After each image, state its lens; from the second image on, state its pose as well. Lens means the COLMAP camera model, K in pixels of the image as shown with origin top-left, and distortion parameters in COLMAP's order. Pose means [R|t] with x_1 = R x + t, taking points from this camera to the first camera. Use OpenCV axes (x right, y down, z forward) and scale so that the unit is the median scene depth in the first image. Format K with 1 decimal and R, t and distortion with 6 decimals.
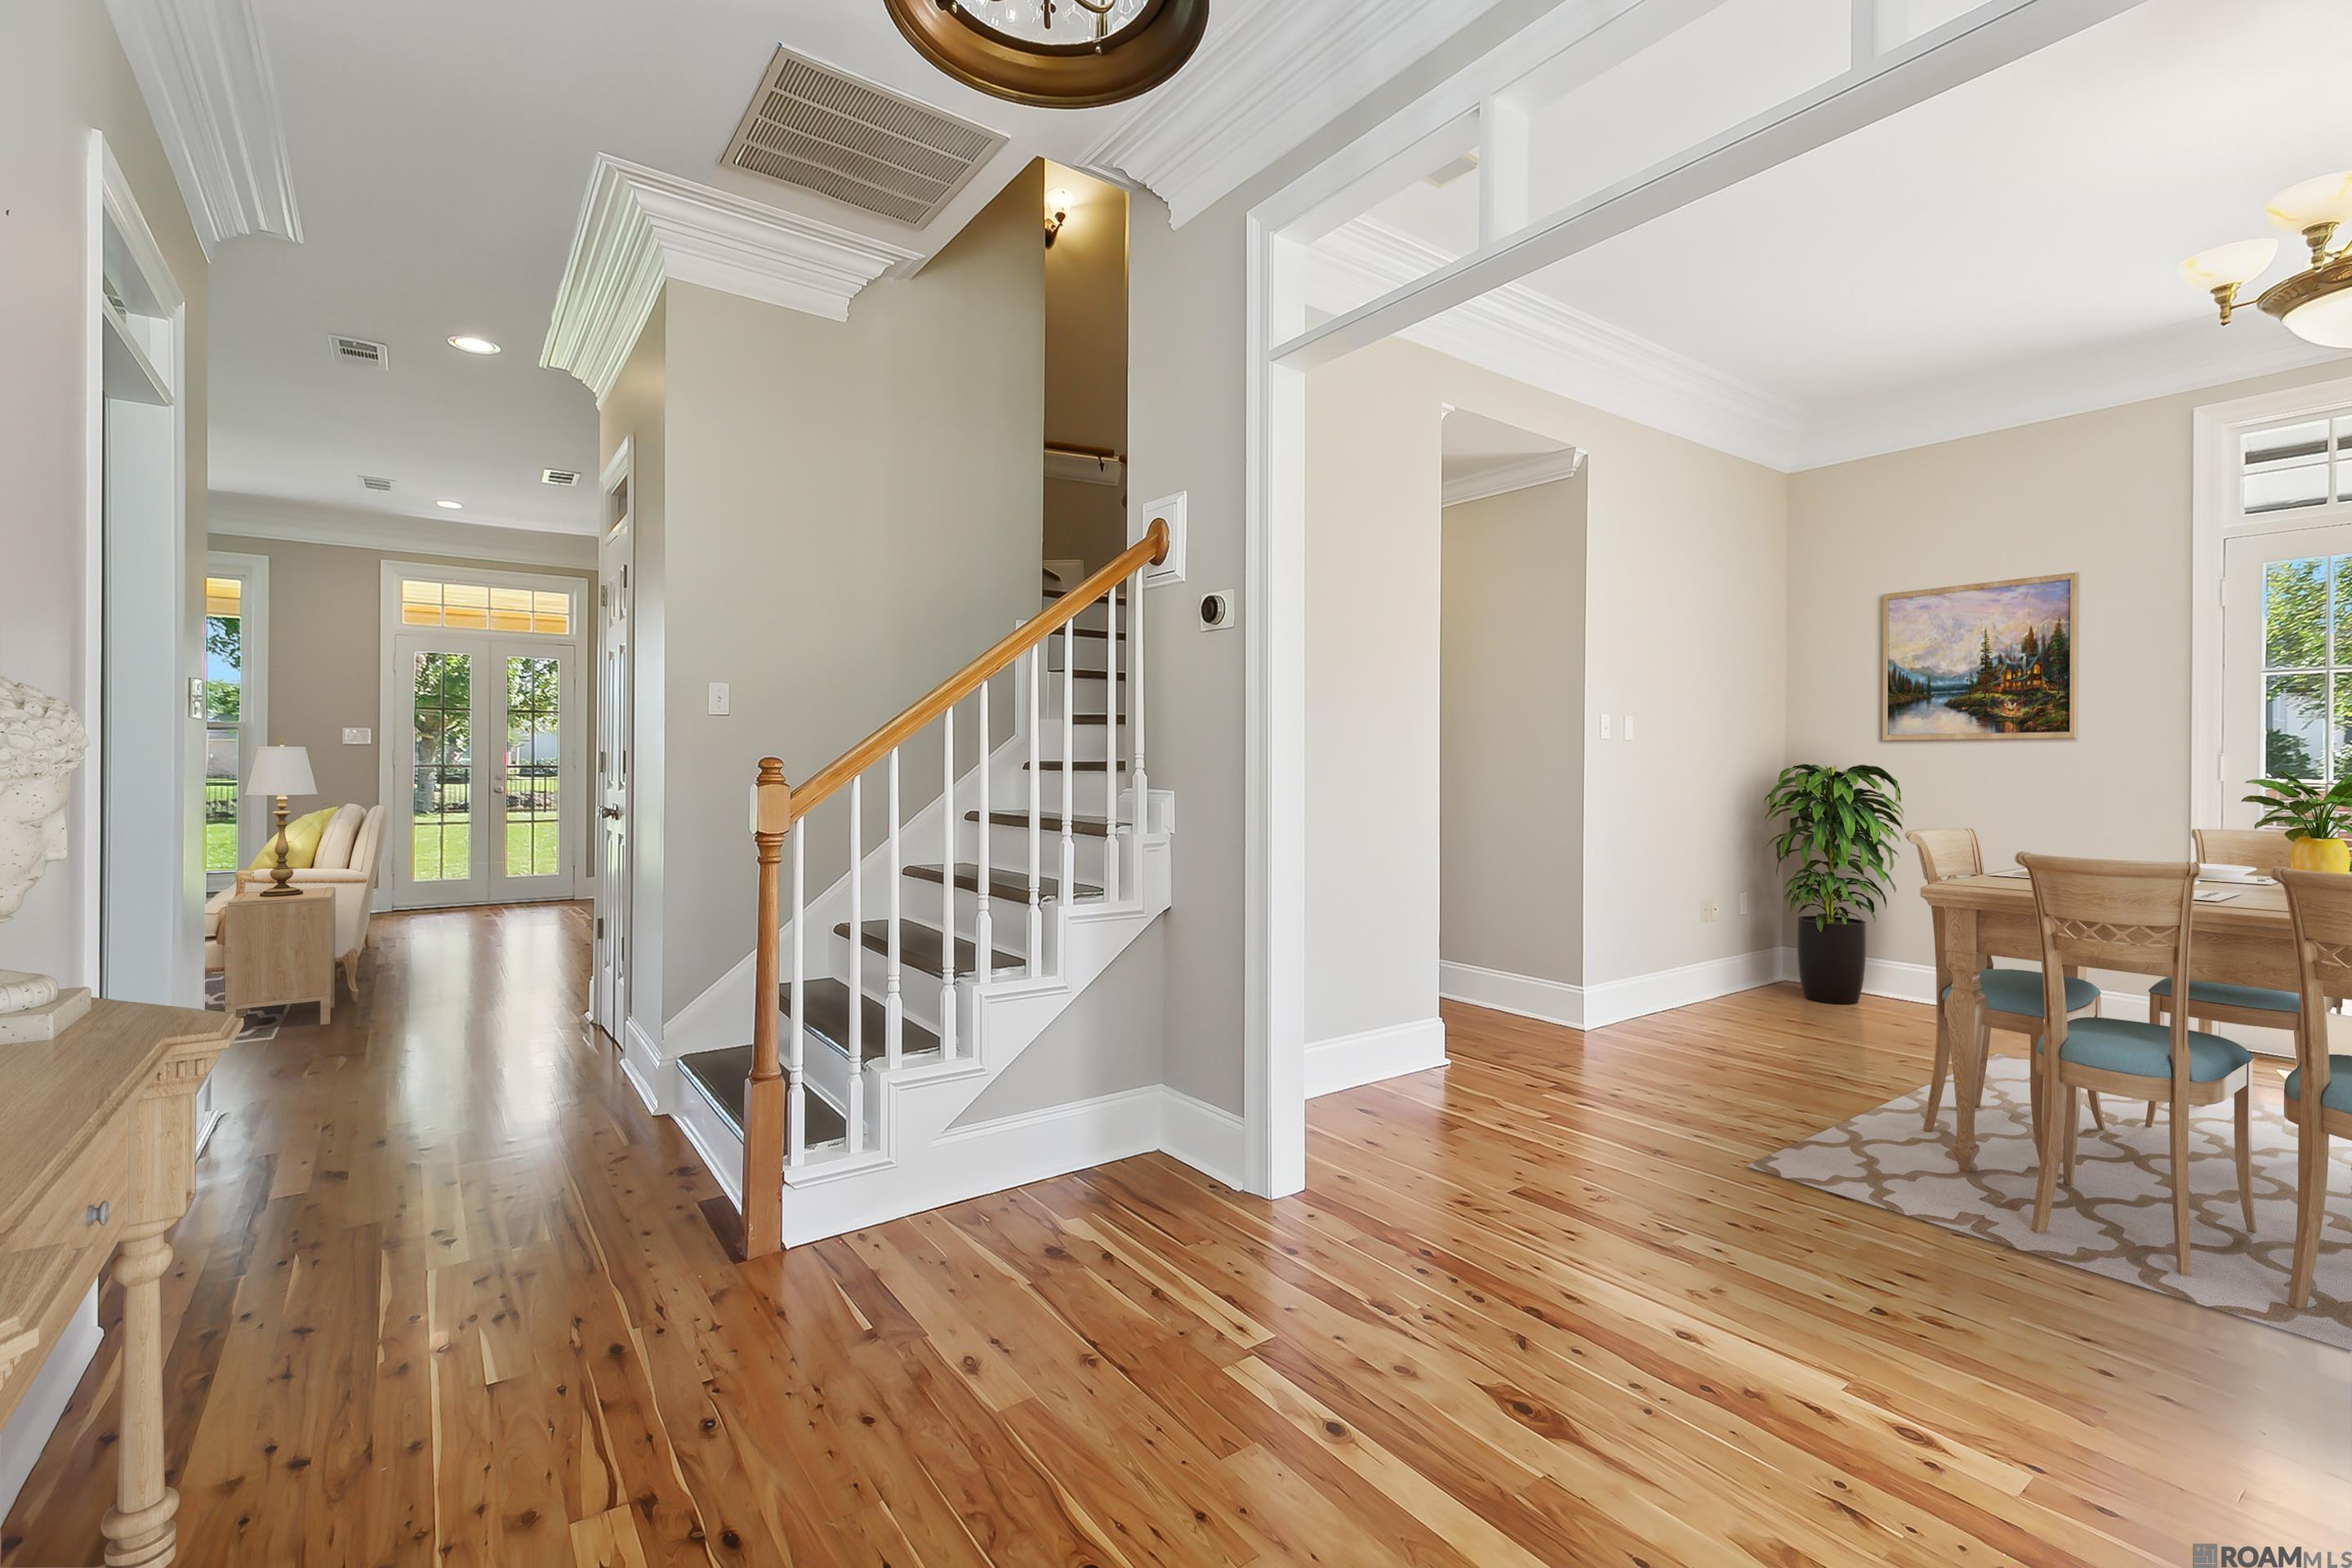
lens RADIAL K [[1064.0, 0, 1180.8], [0, 1064.0, 768.2], [0, 0, 1]] dist [0.004388, -0.001114]
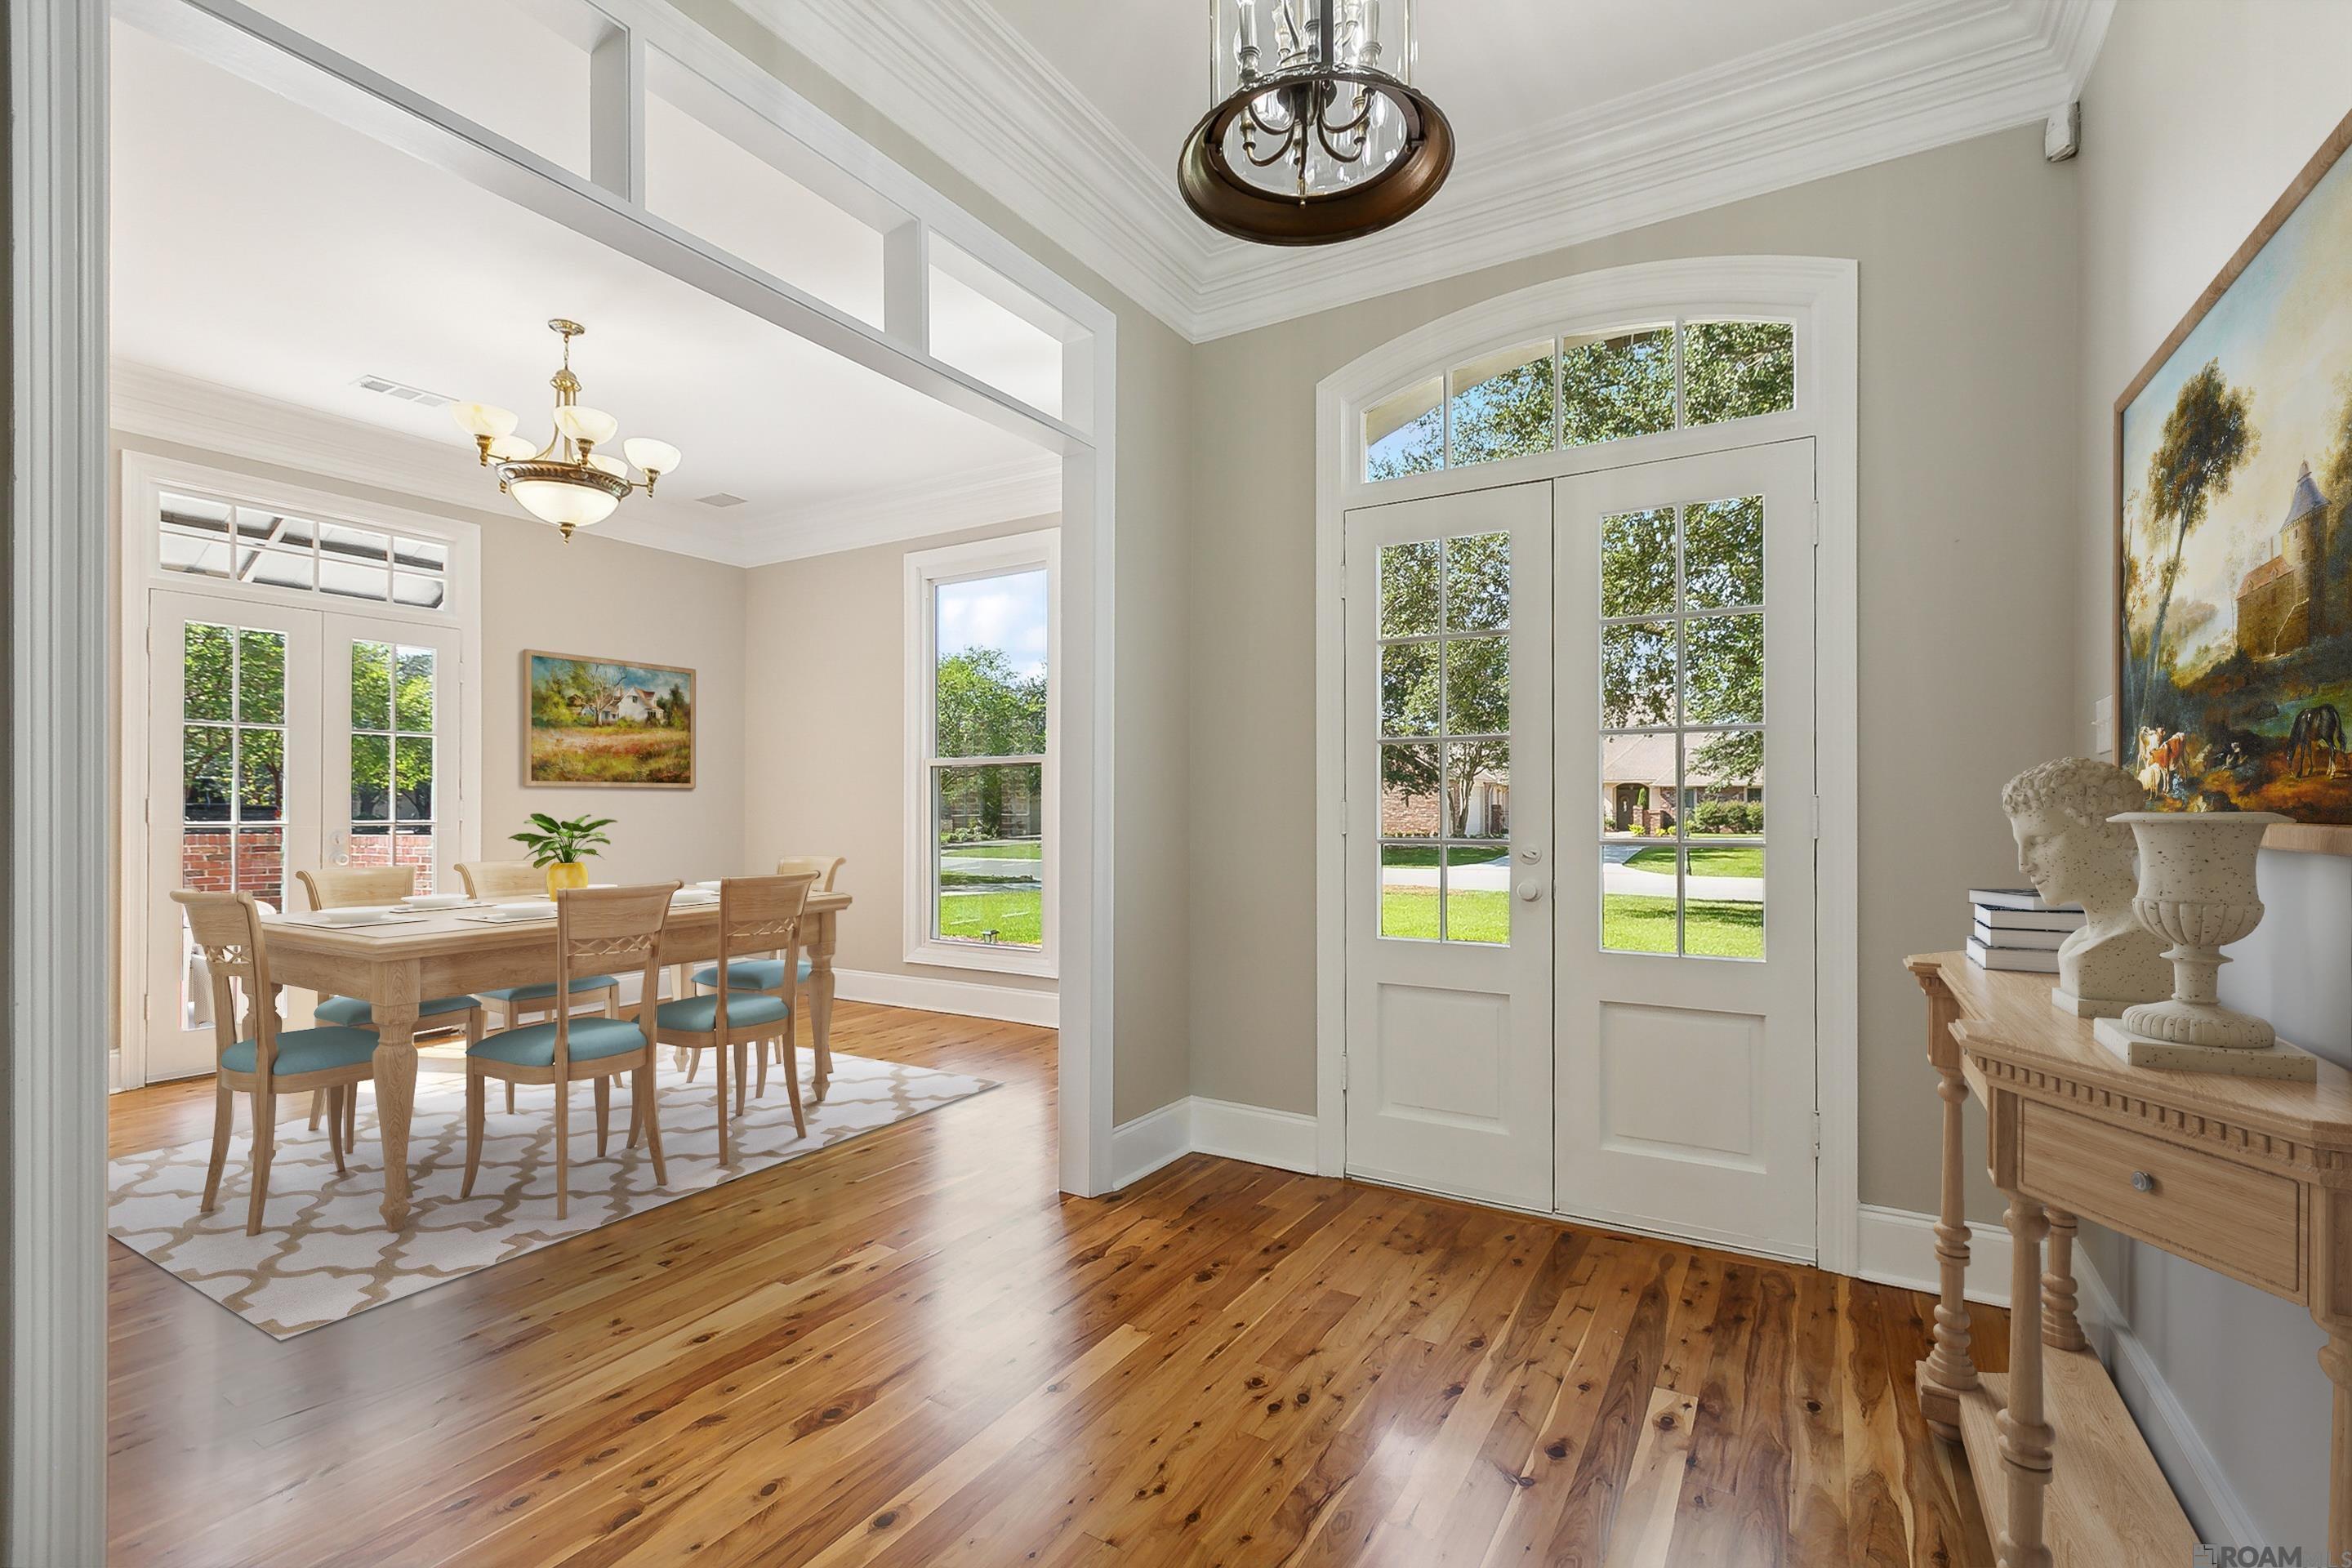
lens RADIAL K [[1064.0, 0, 1176.9], [0, 1064.0, 793.3], [0, 0, 1]] dist [0.004388, -0.001114]
pose [[-0.395041, 0.003919, 0.918655, -0.448288], [0.008343, 0.999965, -0.000679, -0.021196], [-0.918626, 0.007396, -0.395059, 0.702874]]
